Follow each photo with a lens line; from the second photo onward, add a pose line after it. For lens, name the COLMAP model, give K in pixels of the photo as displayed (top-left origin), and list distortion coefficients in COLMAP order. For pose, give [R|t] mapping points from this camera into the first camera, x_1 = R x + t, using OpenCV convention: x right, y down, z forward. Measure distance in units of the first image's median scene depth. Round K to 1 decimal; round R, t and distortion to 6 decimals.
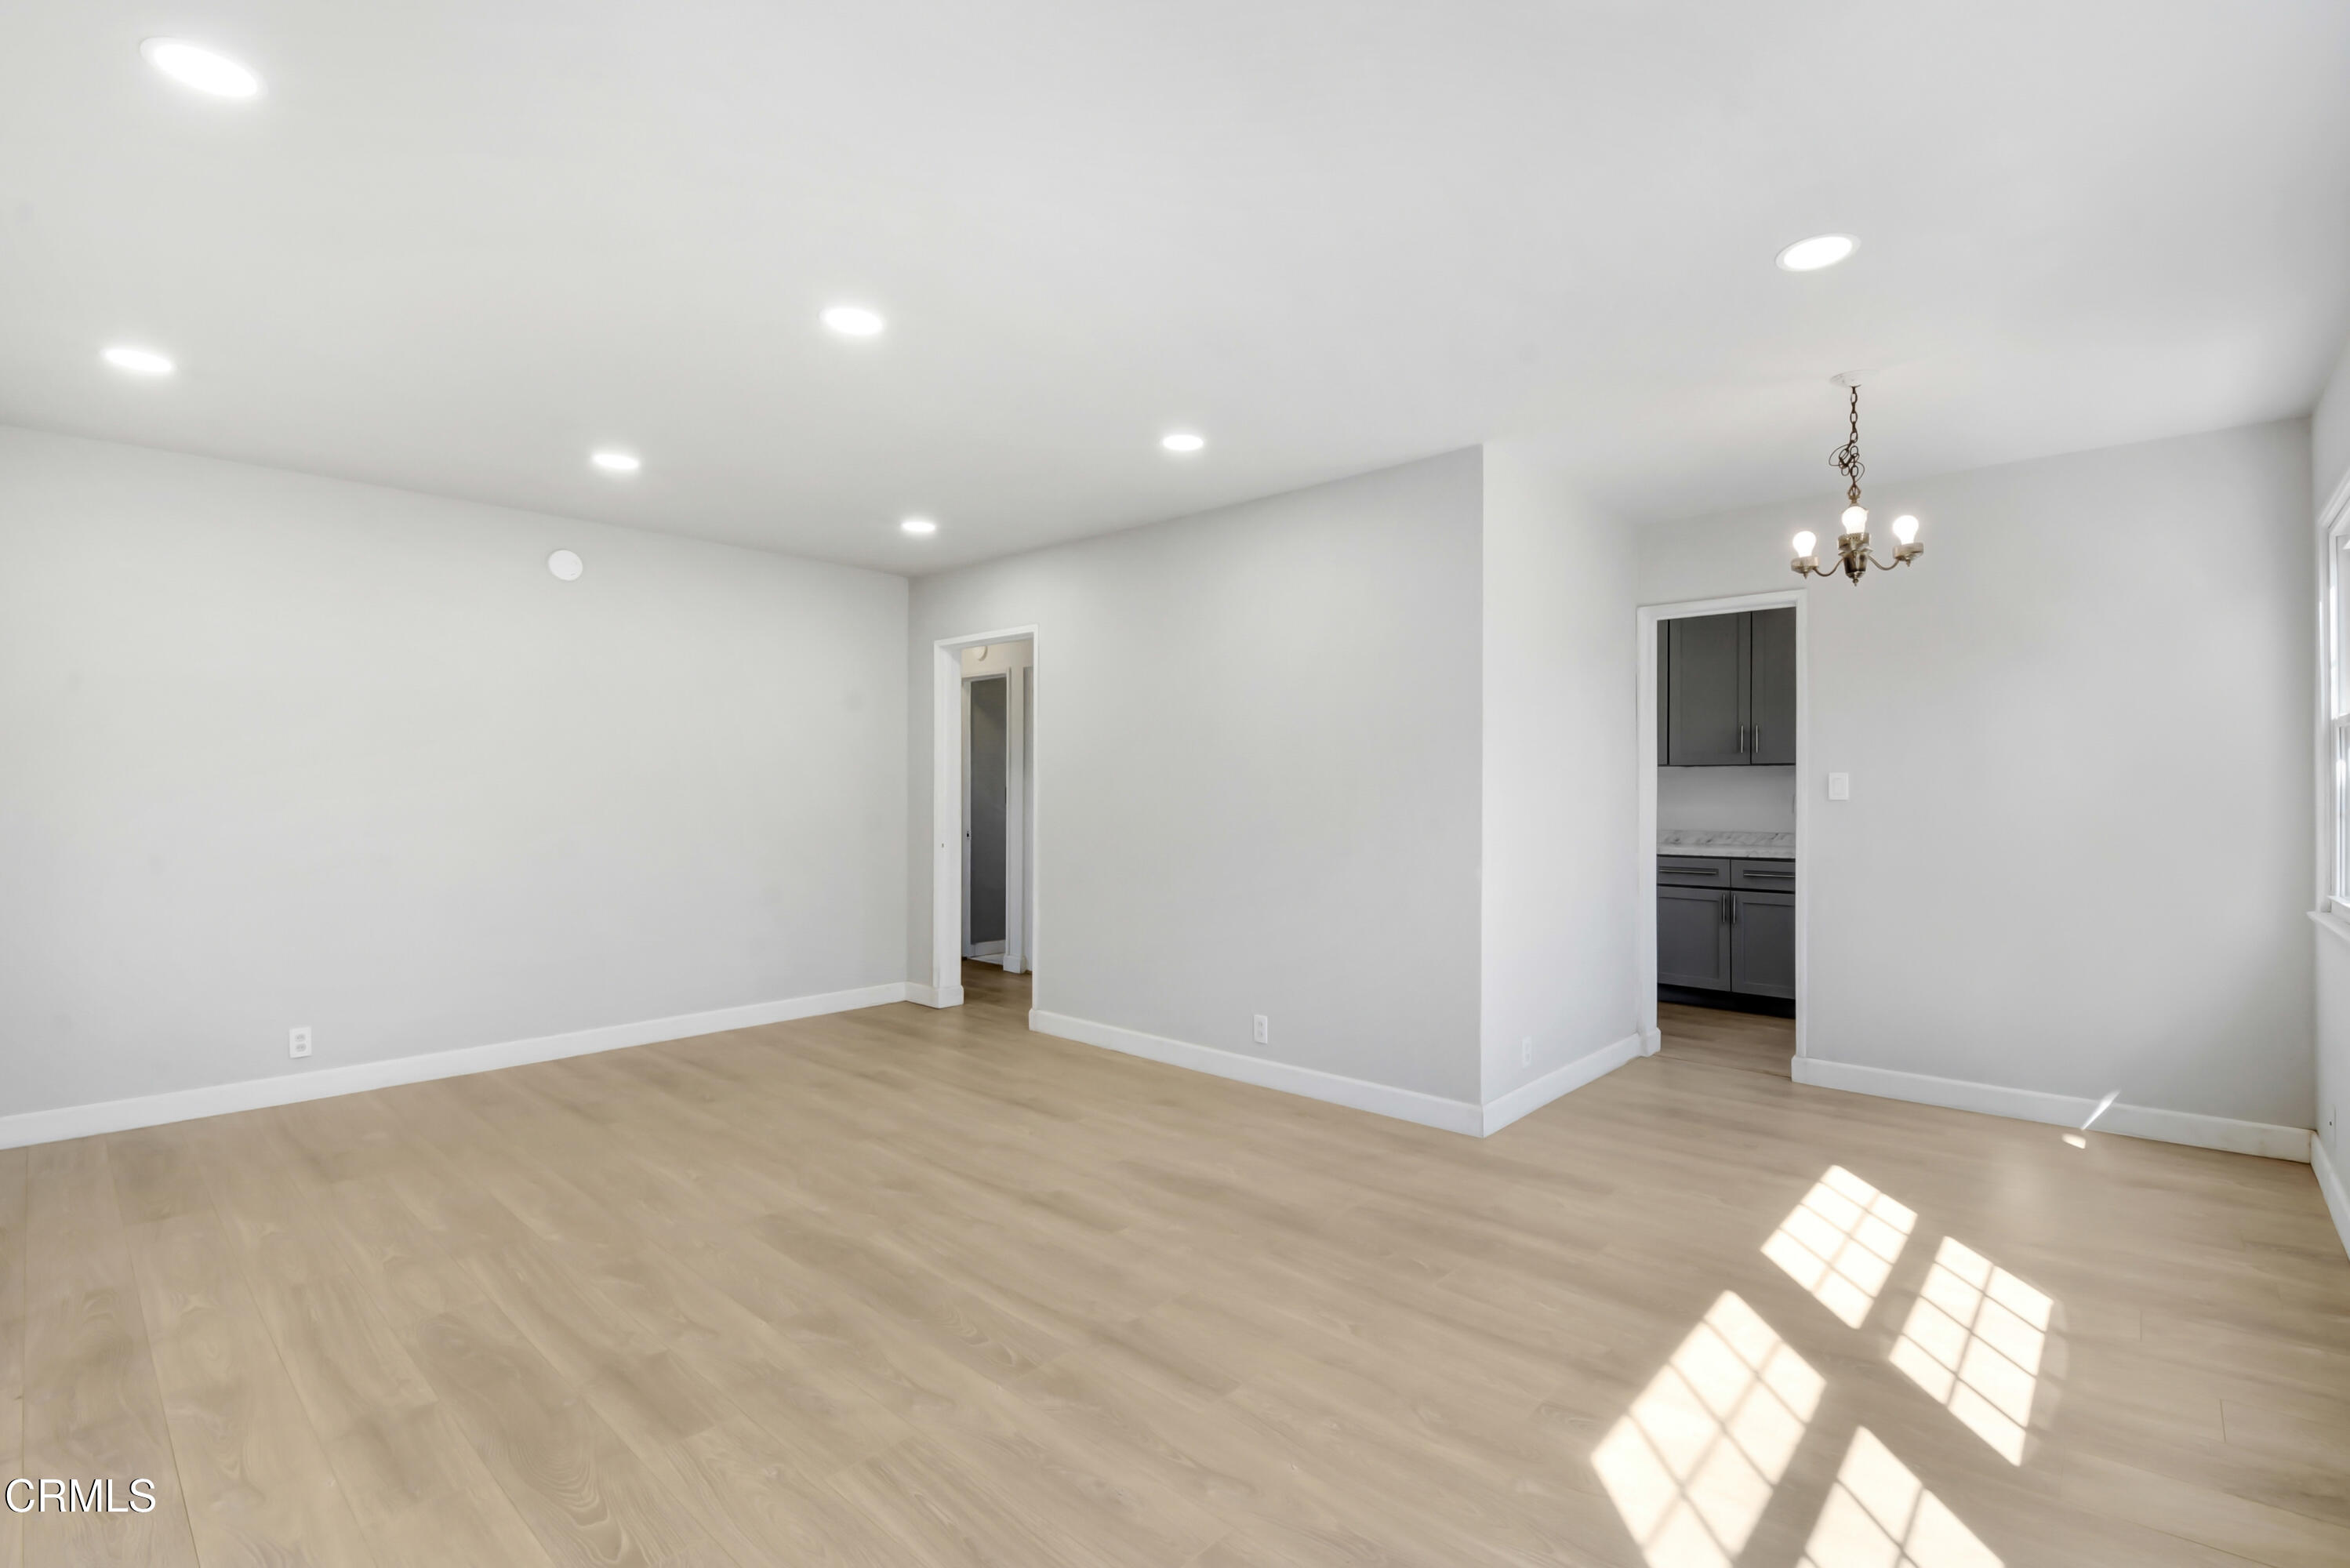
lens RADIAL K [[1059.5, 0, 1176.3], [0, 1059.5, 794.0], [0, 0, 1]] dist [-0.001437, -0.000117]
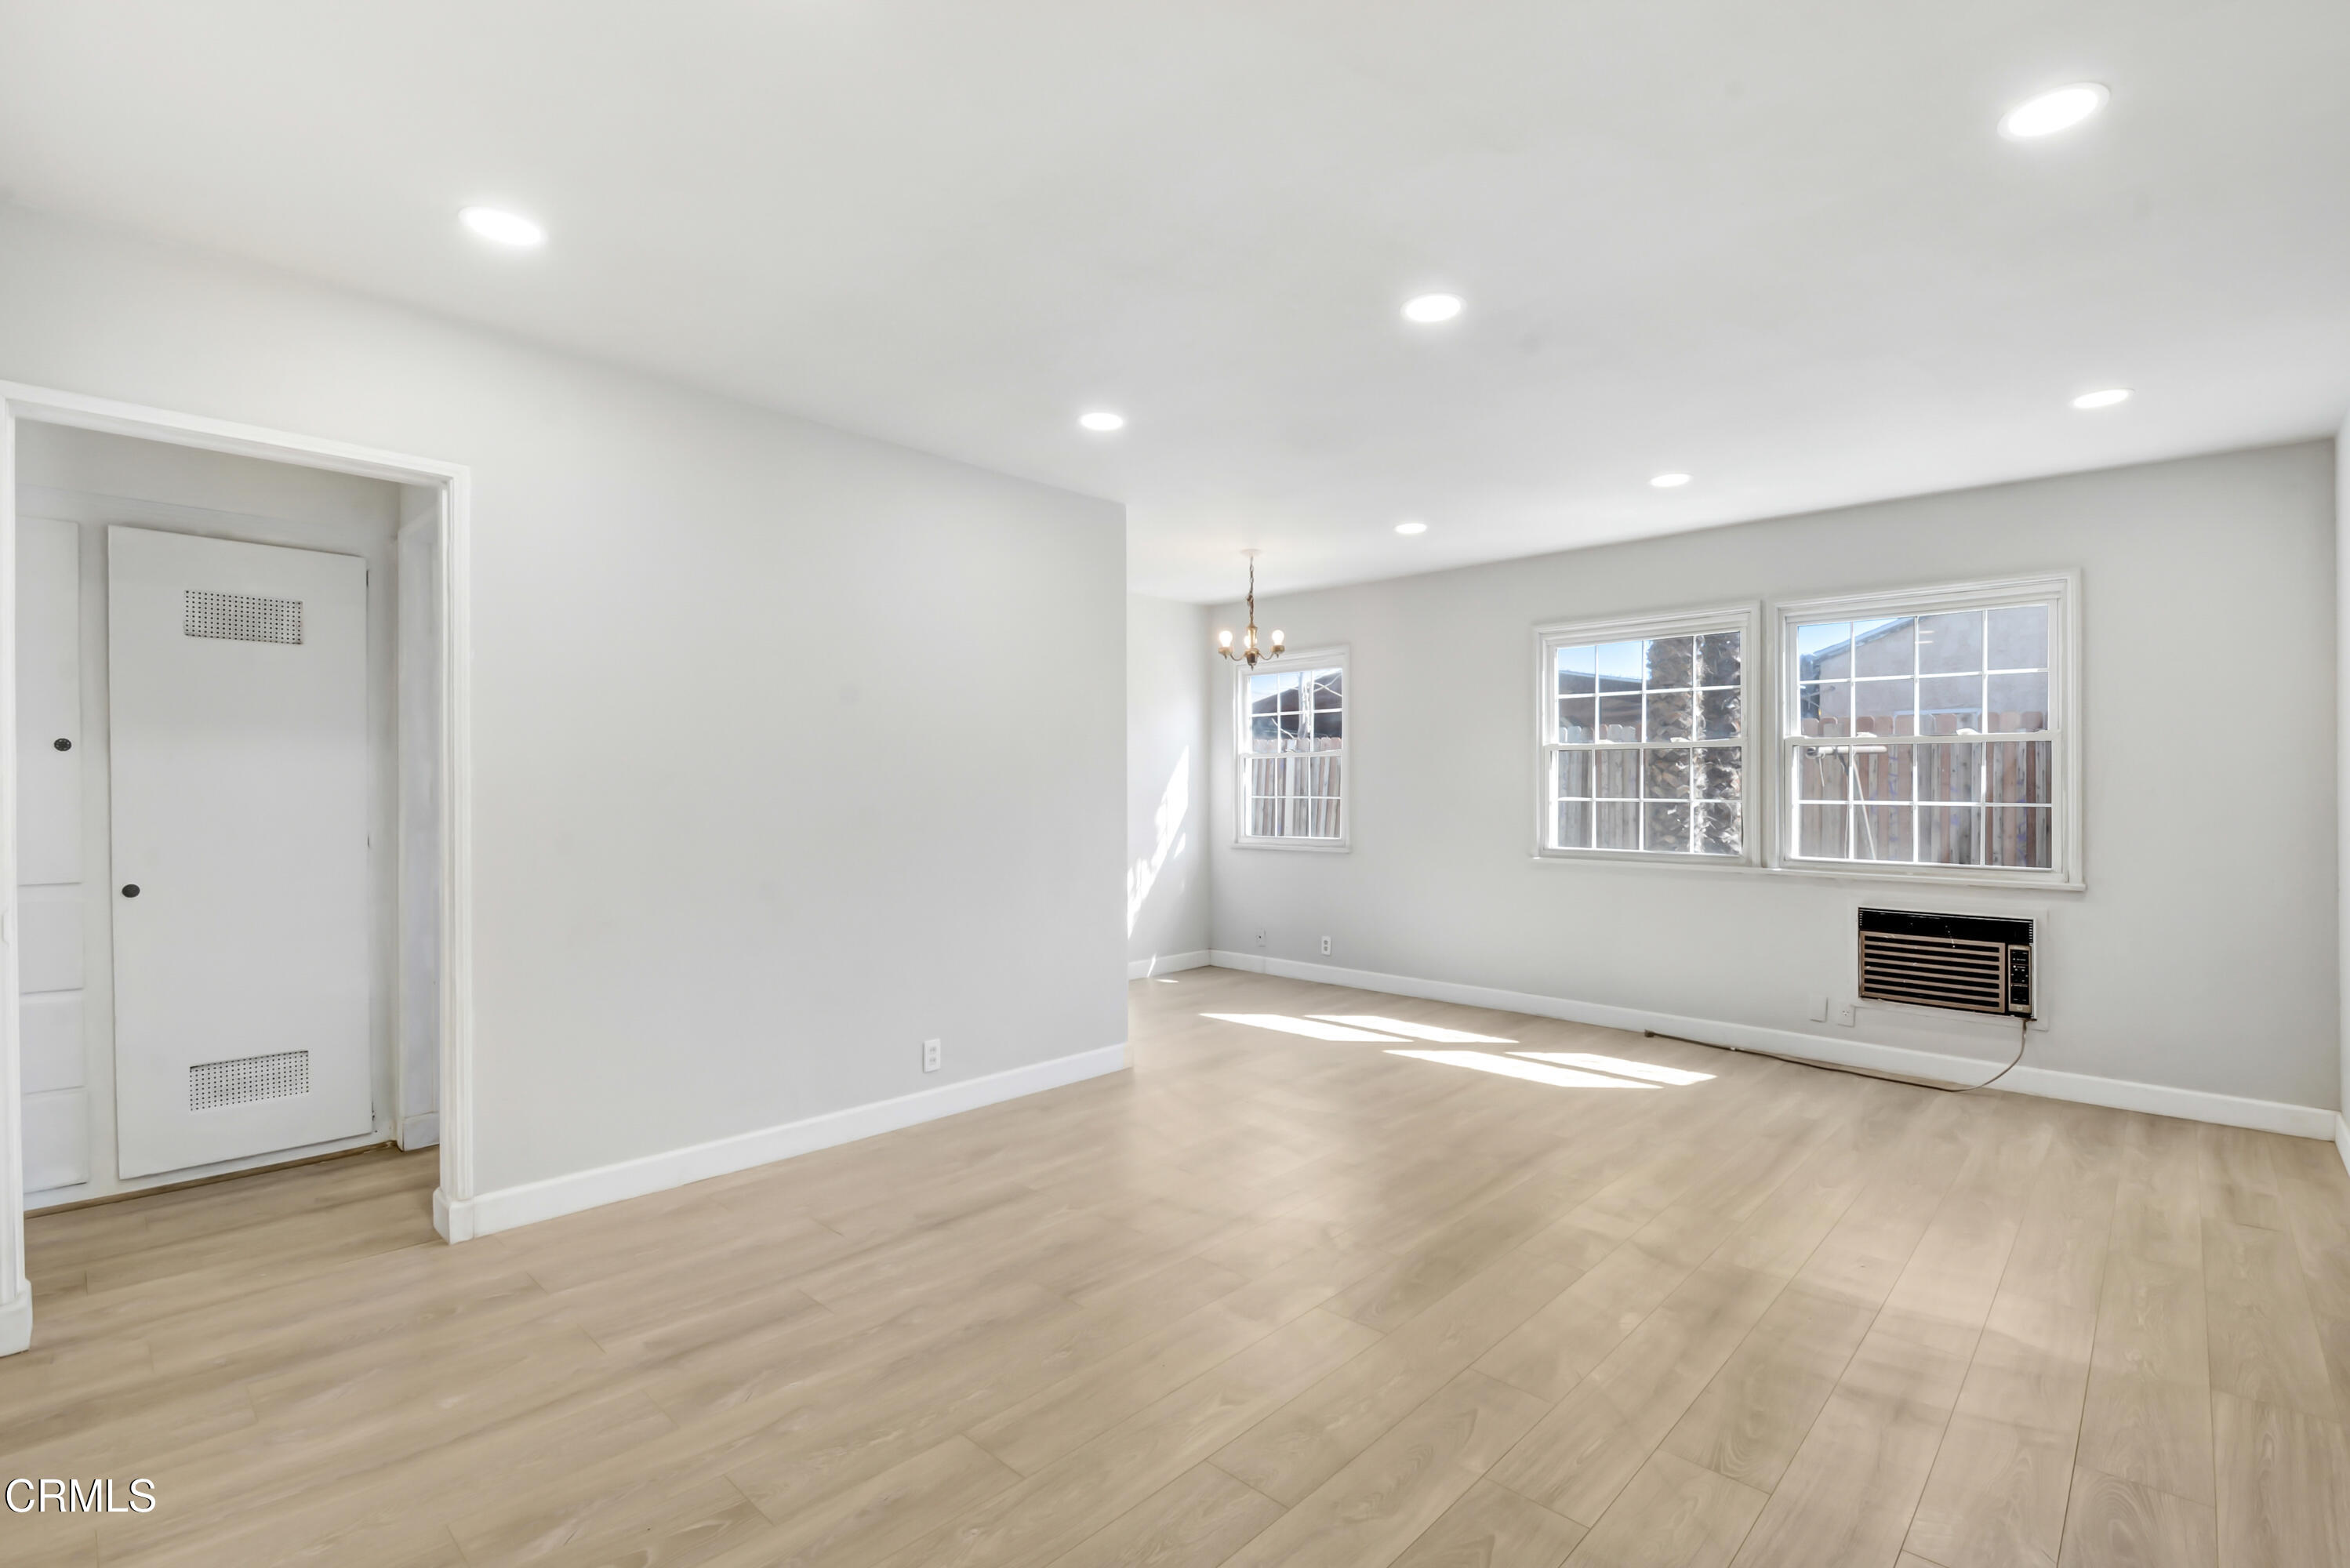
lens RADIAL K [[1045.7, 0, 1261.8], [0, 1045.7, 787.1], [0, 0, 1]] dist [0.000350, 0.000062]
pose [[-0.016488, 0.002209, 0.999862, -1.273669], [0.003377, 0.999992, -0.002154, 0.001621], [-0.999858, 0.003341, -0.016496, 1.181599]]
